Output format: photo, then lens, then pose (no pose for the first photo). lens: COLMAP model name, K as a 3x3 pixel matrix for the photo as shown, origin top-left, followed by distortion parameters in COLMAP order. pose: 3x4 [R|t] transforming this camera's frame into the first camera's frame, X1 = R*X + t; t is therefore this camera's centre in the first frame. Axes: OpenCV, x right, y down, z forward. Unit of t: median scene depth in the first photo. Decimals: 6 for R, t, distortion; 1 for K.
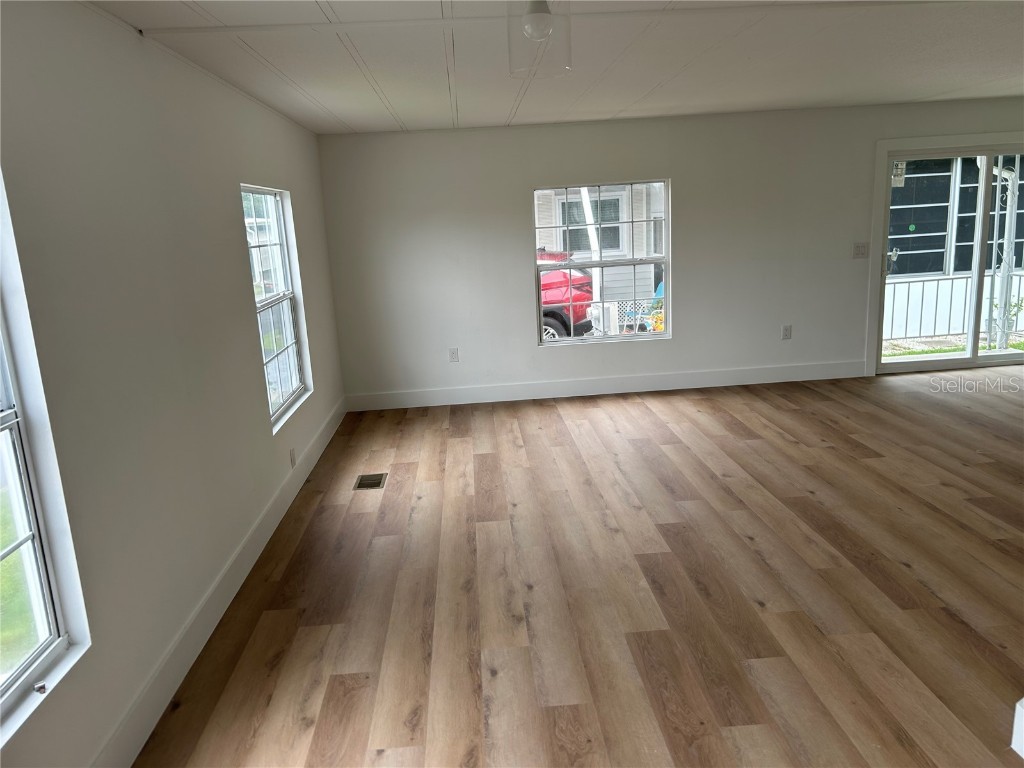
lens RADIAL K [[778.3, 0, 510.6], [0, 778.3, 385.1], [0, 0, 1]] dist [0.006370, -0.005721]
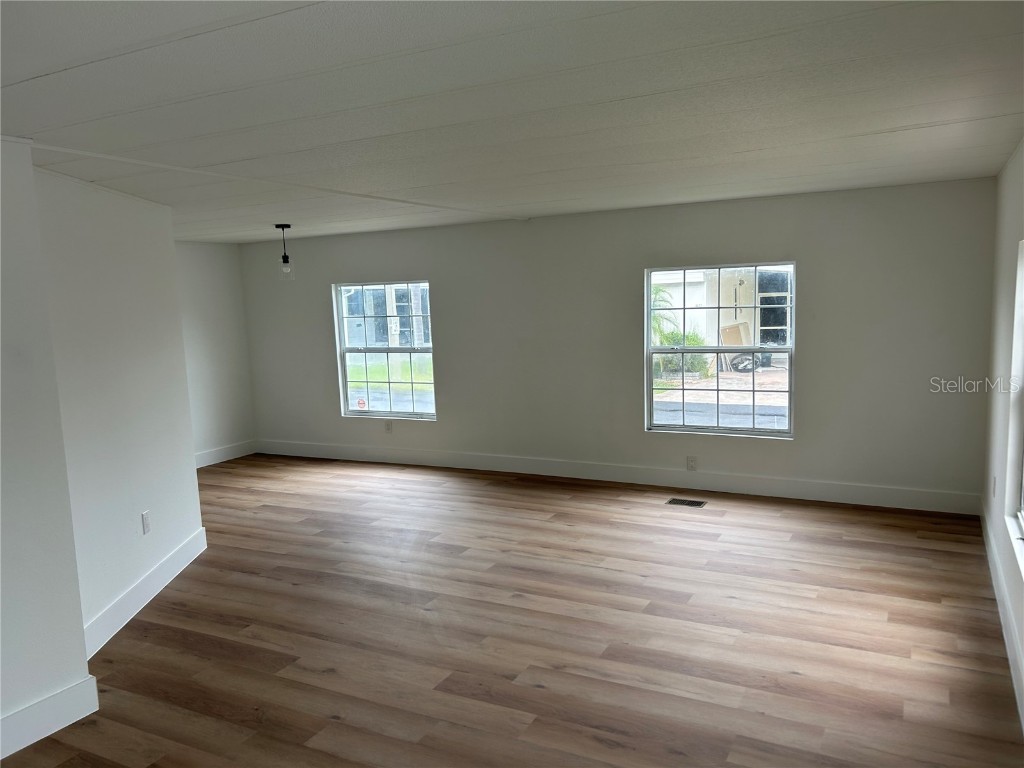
lens RADIAL K [[778.3, 0, 511.6], [0, 778.3, 385.5], [0, 0, 1]] dist [0.006370, -0.005721]
pose [[-0.516116, 0.176653, -0.838104, 0.907406], [-0.121216, 0.953587, 0.275641, -0.339155], [0.847898, 0.243854, -0.470748, 1.222034]]
